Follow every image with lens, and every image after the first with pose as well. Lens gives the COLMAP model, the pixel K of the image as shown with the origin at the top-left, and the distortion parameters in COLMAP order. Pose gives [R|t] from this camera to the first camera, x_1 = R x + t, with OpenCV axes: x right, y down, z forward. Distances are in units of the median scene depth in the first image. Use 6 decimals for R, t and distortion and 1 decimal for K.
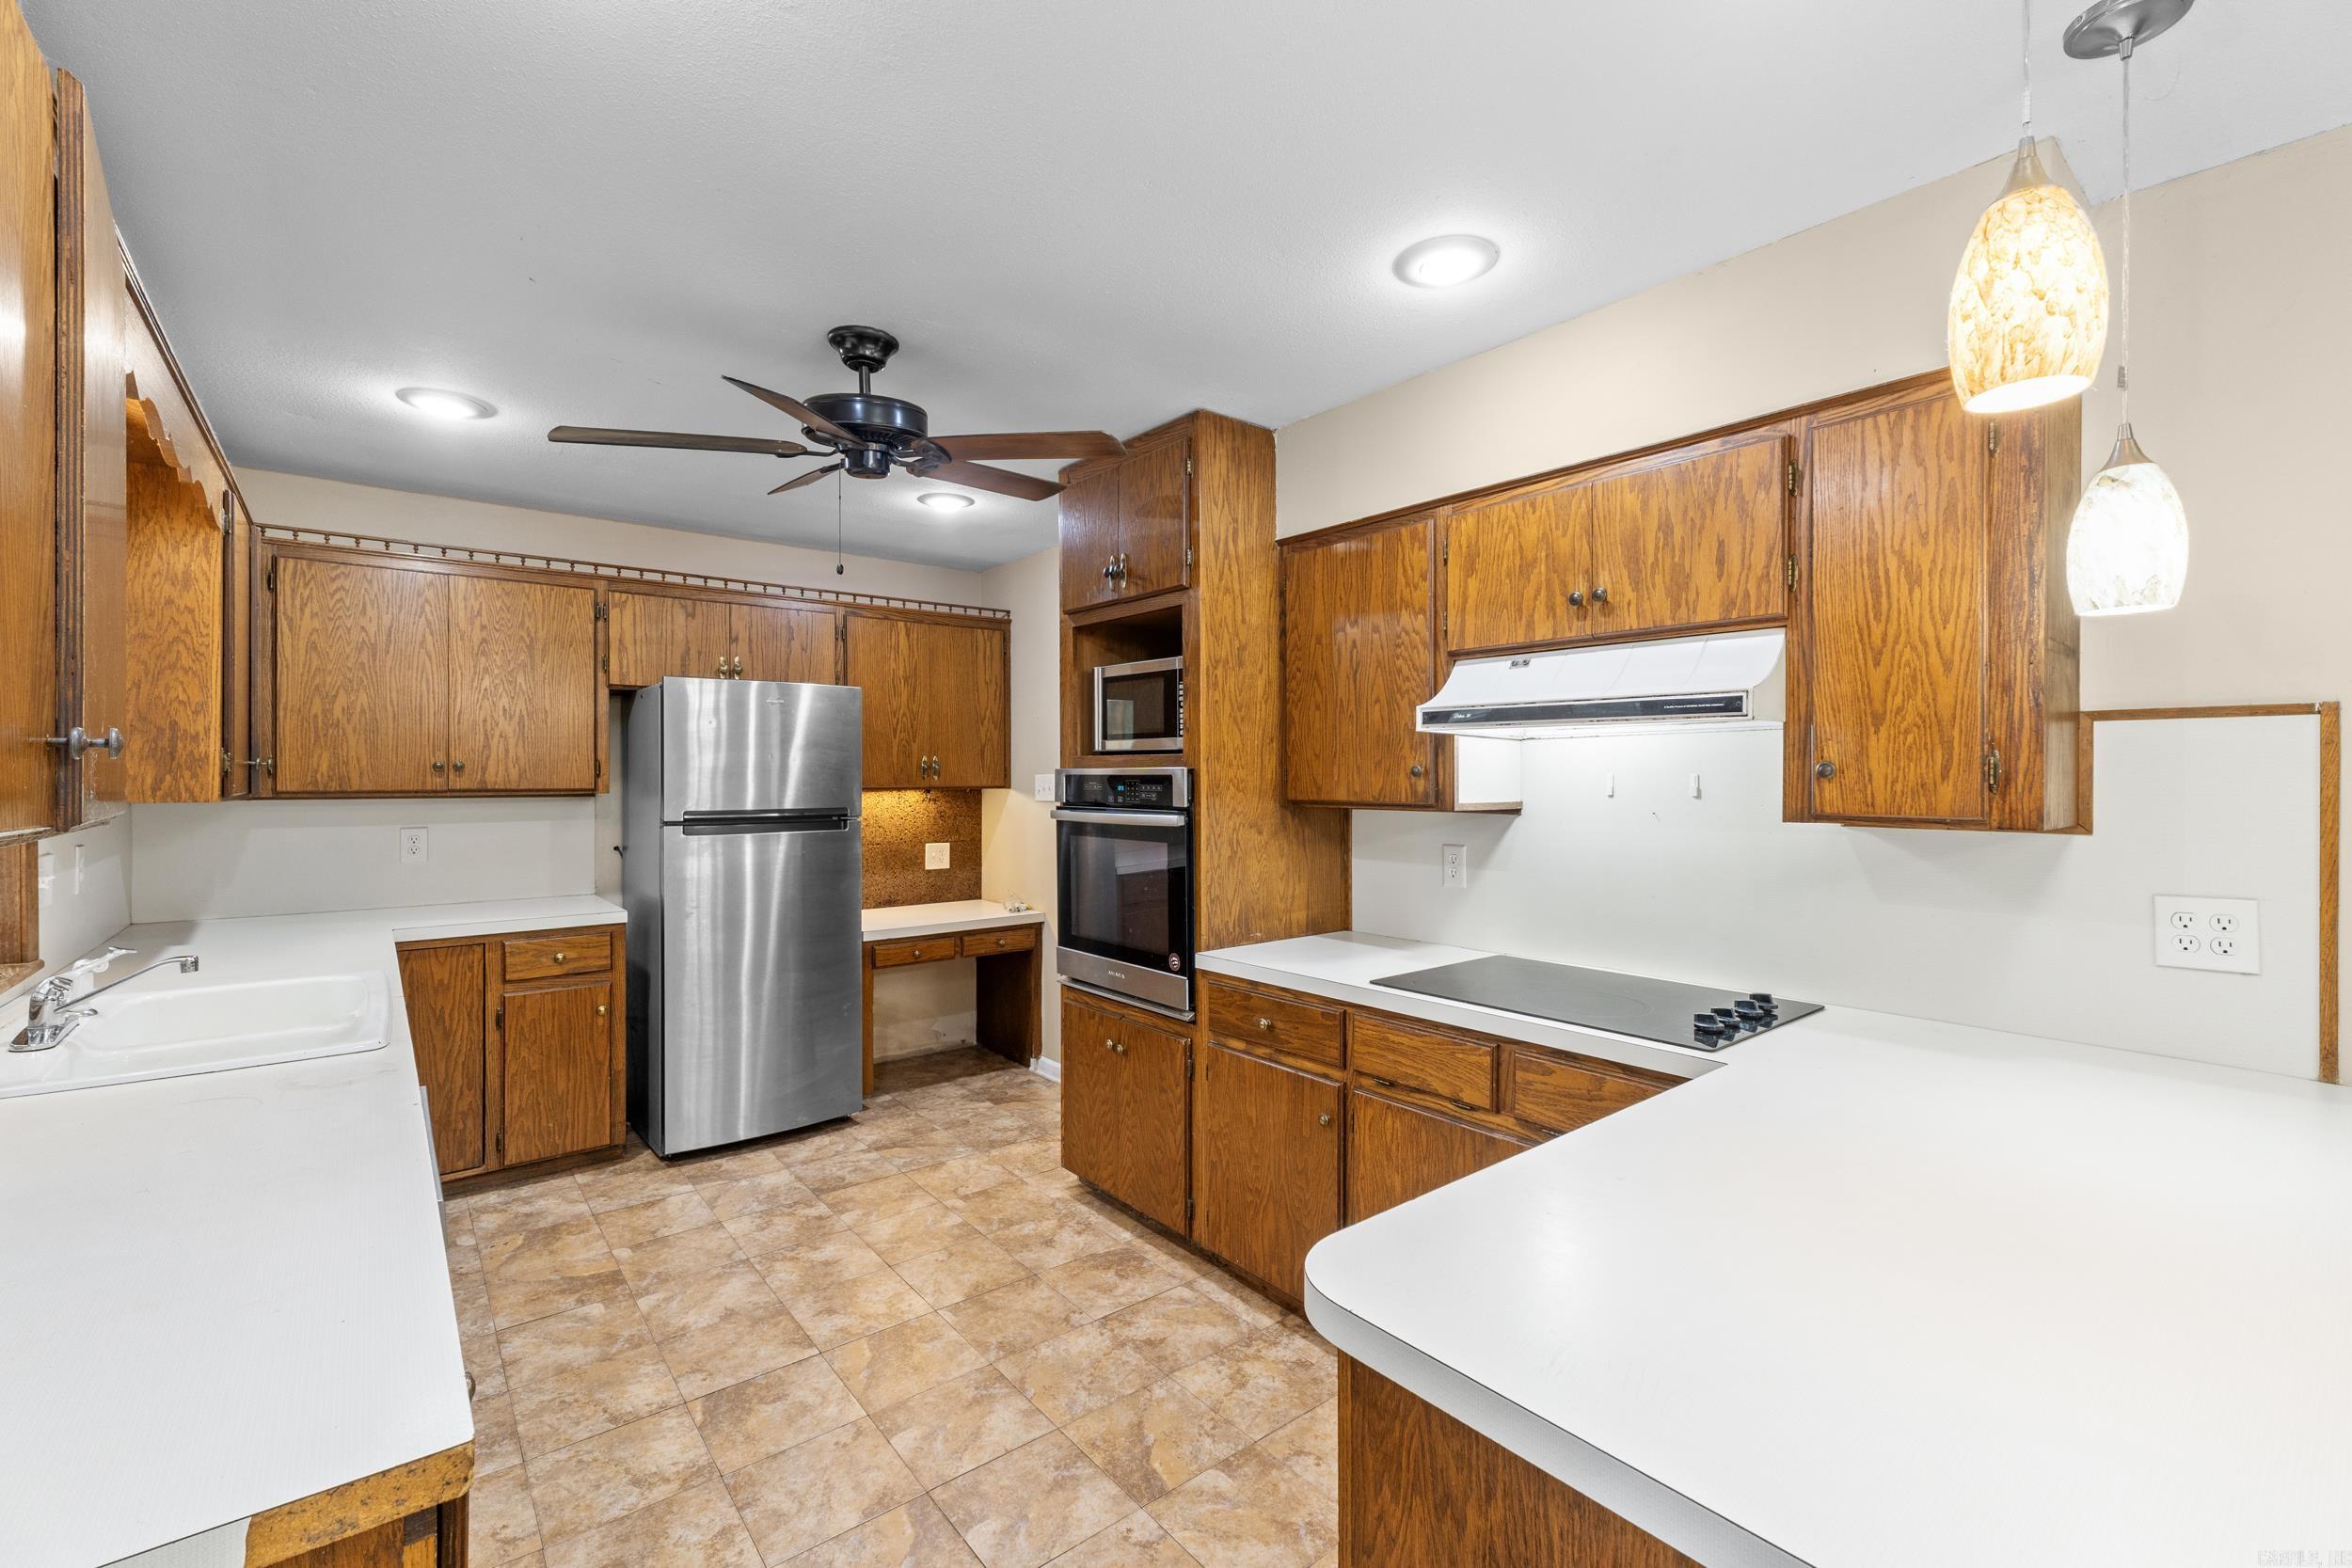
lens RADIAL K [[1002.4, 0, 1180.7], [0, 1002.4, 752.5], [0, 0, 1]] dist [0.008335, -0.000233]
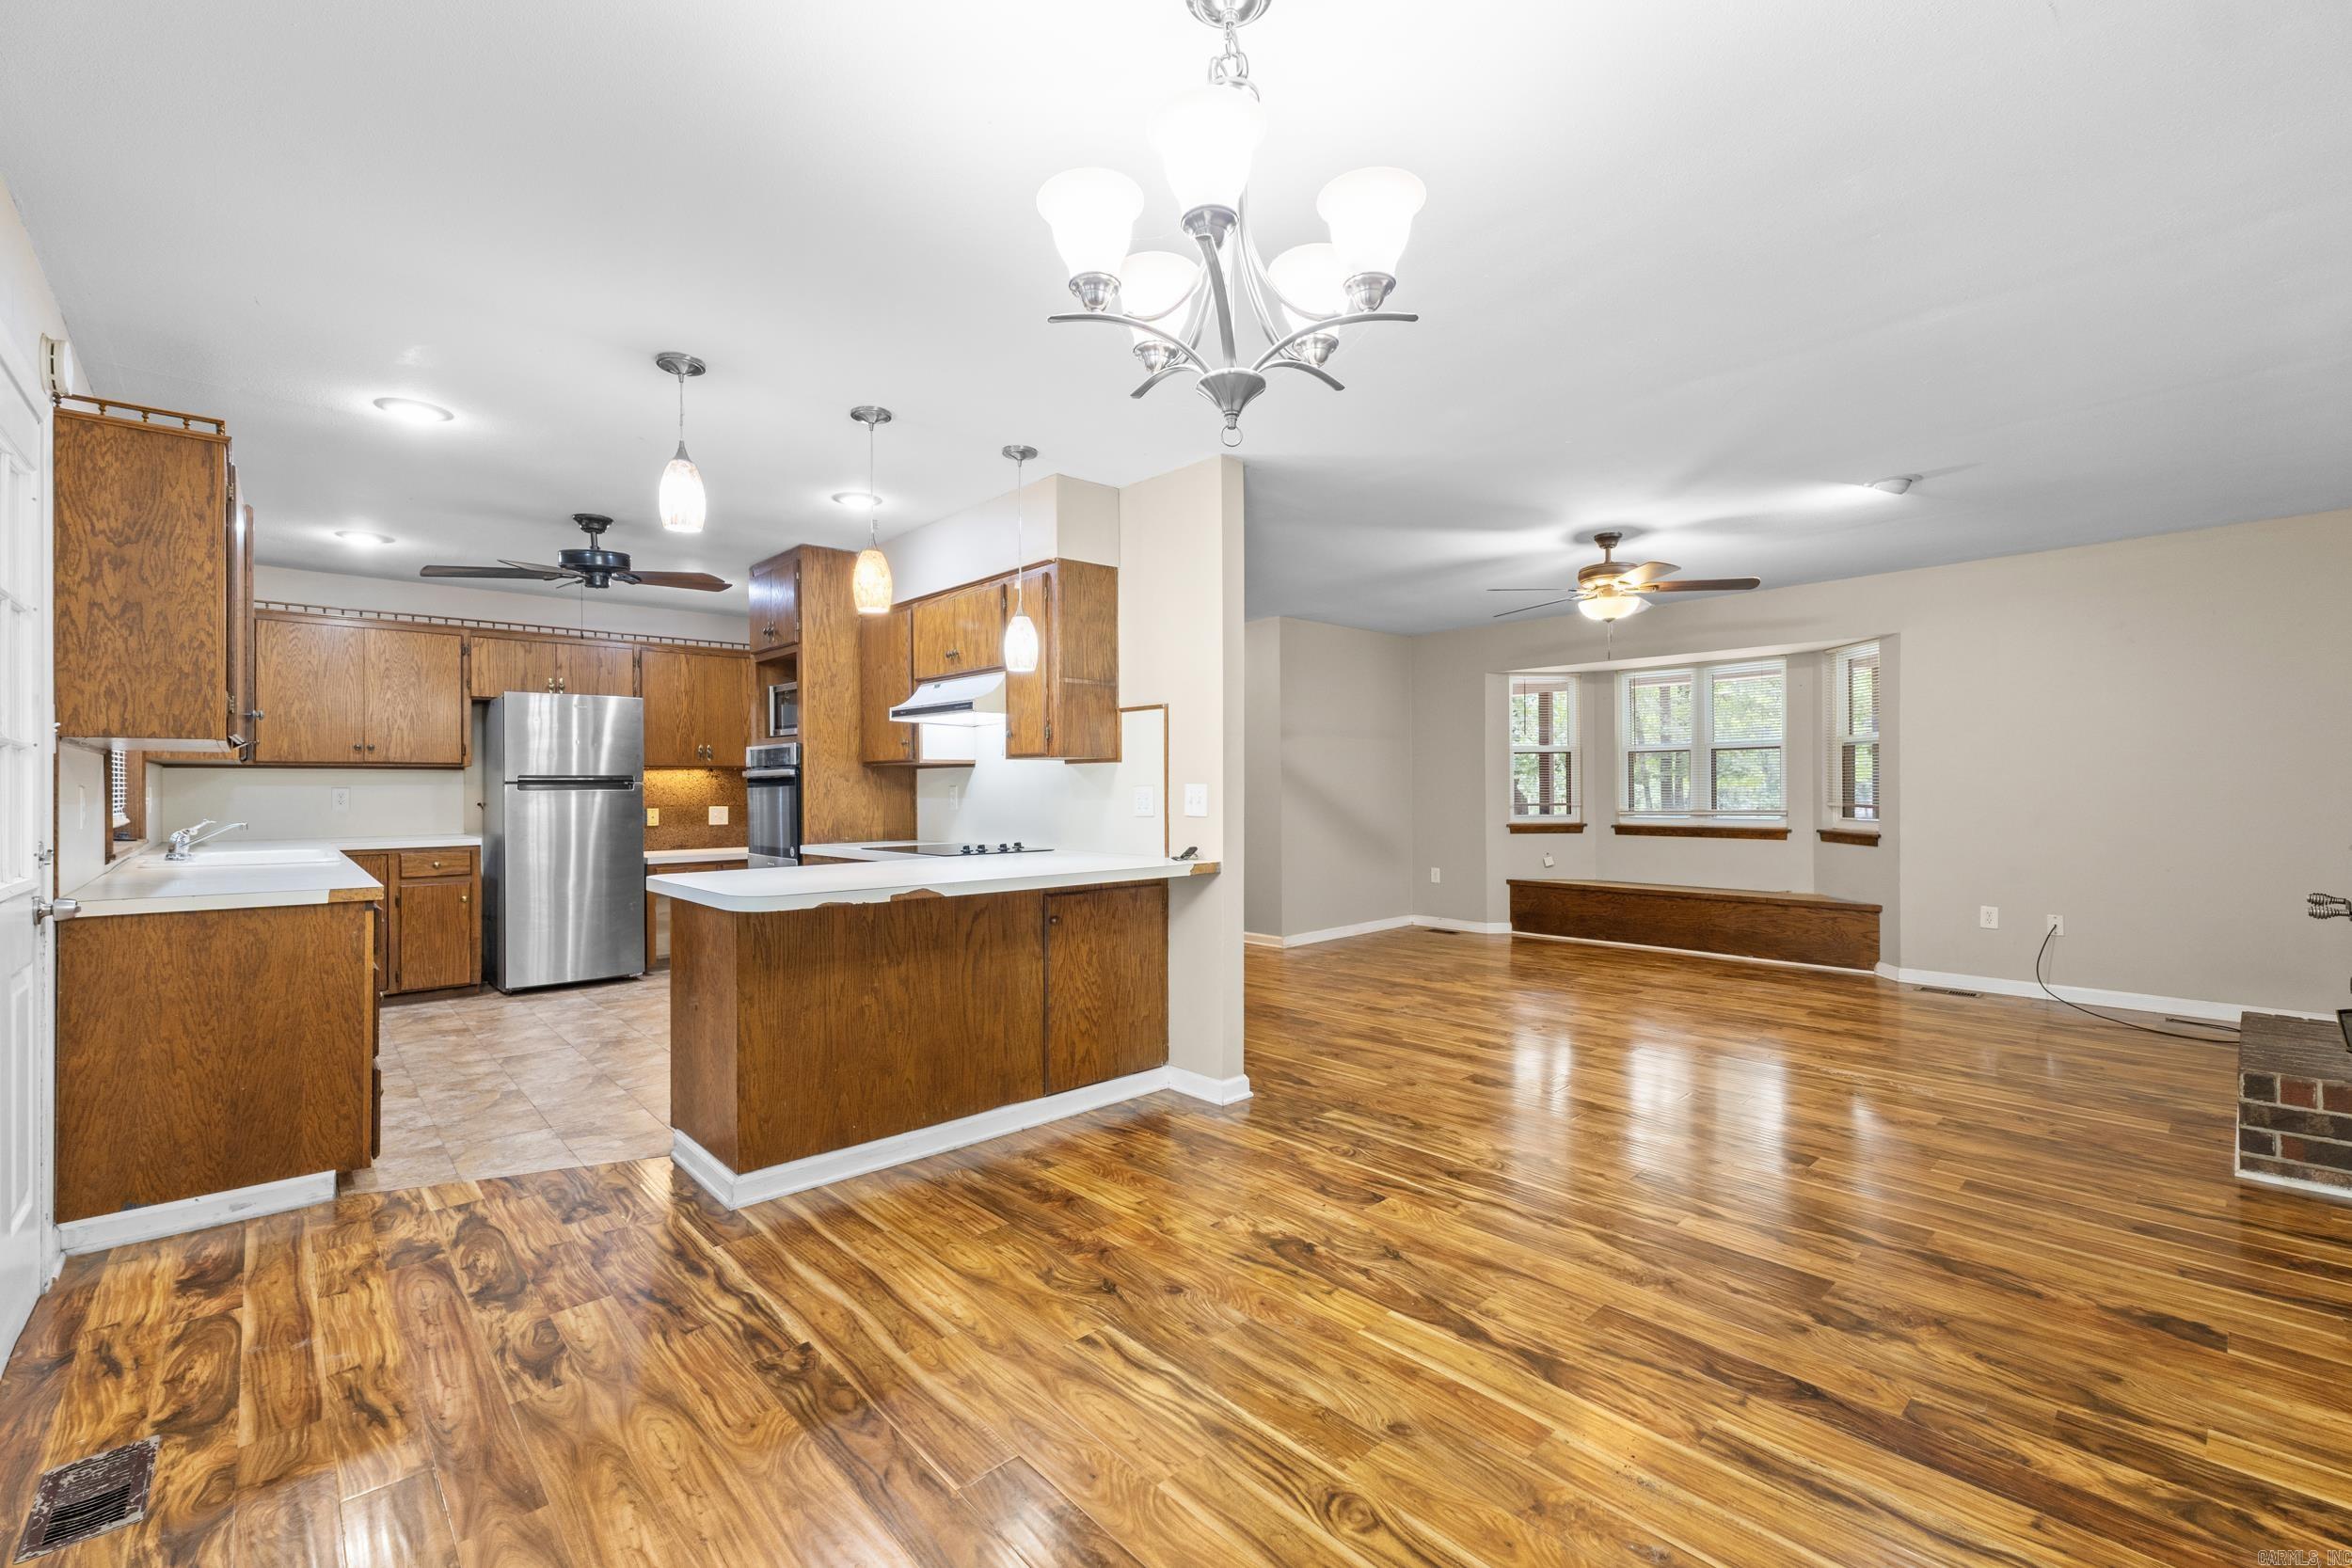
lens RADIAL K [[1002.4, 0, 1180.7], [0, 1002.4, 752.5], [0, 0, 1]] dist [0.008335, -0.000233]
pose [[0.998157, -0.004154, 0.060535, 0.464846], [0.004735, 0.999944, -0.009447, 0.042068], [-0.060492, 0.009716, 0.998121, -0.668135]]
